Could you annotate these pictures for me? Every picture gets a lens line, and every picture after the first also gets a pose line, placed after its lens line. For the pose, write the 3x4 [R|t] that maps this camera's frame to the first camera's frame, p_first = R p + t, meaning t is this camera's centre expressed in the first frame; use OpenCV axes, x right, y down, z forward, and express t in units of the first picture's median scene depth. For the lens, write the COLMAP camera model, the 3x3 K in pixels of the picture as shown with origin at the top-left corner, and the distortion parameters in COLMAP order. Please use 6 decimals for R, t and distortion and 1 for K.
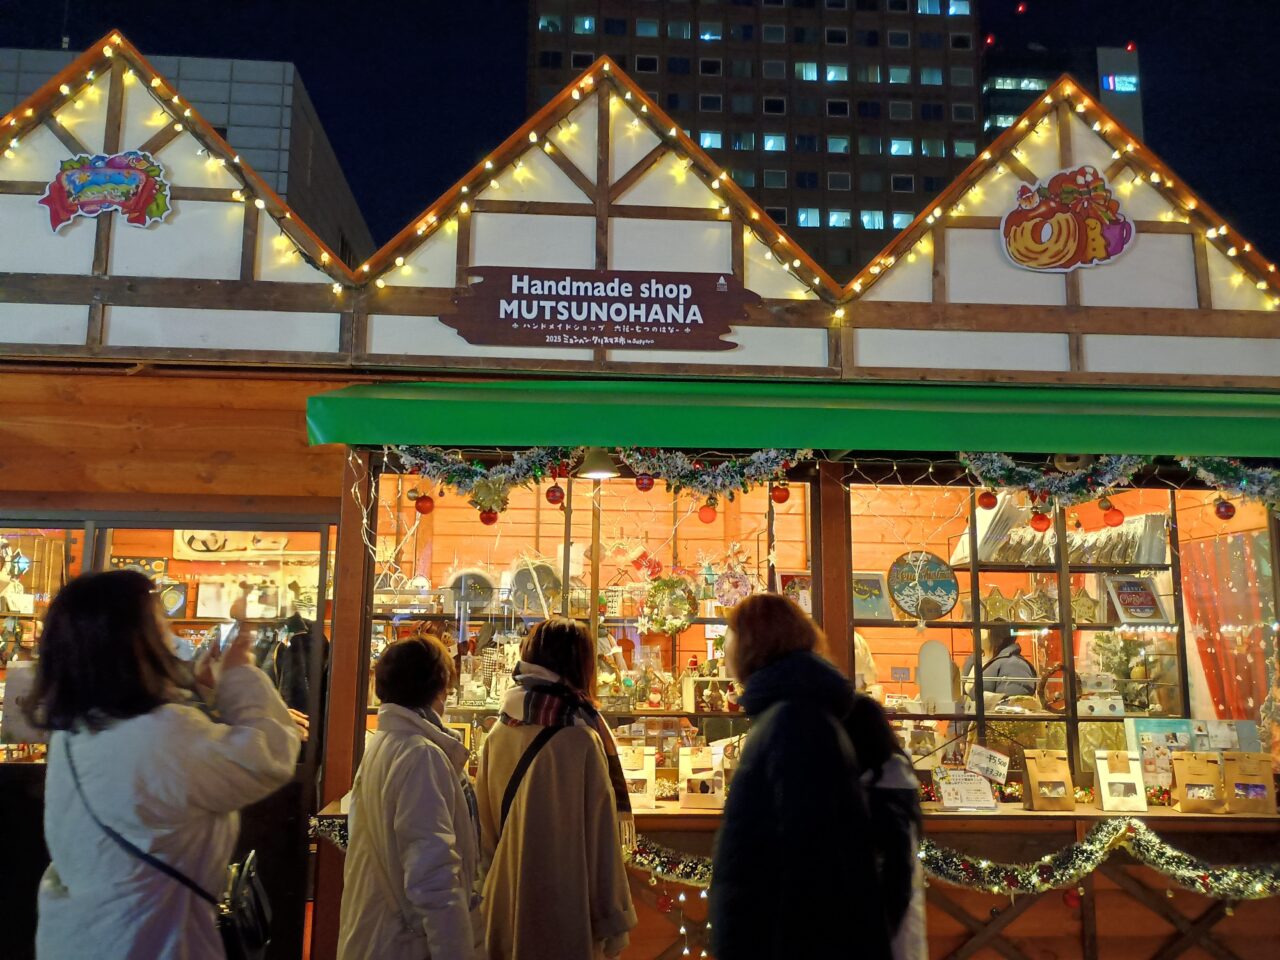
lens RADIAL K [[914.3, 0, 640.1], [0, 914.3, 481.9], [0, 0, 1]] dist [0.052105, -0.004031]
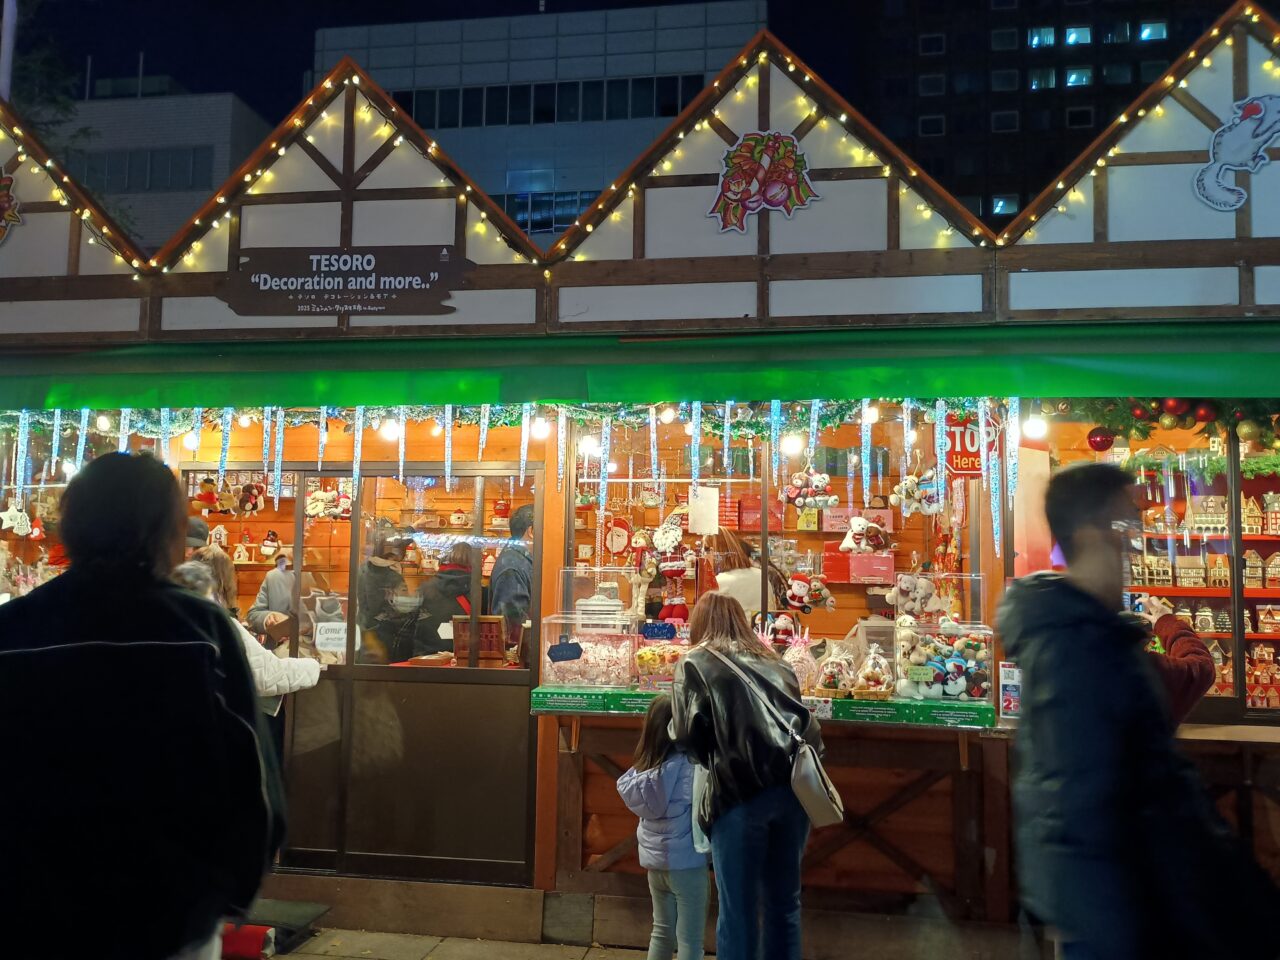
lens RADIAL K [[817.1, 0, 640.9], [0, 817.1, 481.2], [0, 0, 1]] dist [0.011711, -0.006261]
pose [[0.980261, -0.008982, -0.197506, 0.524120], [0.021532, 0.997876, 0.061486, 0.009724], [0.196534, -0.064526, 0.978372, 0.033907]]
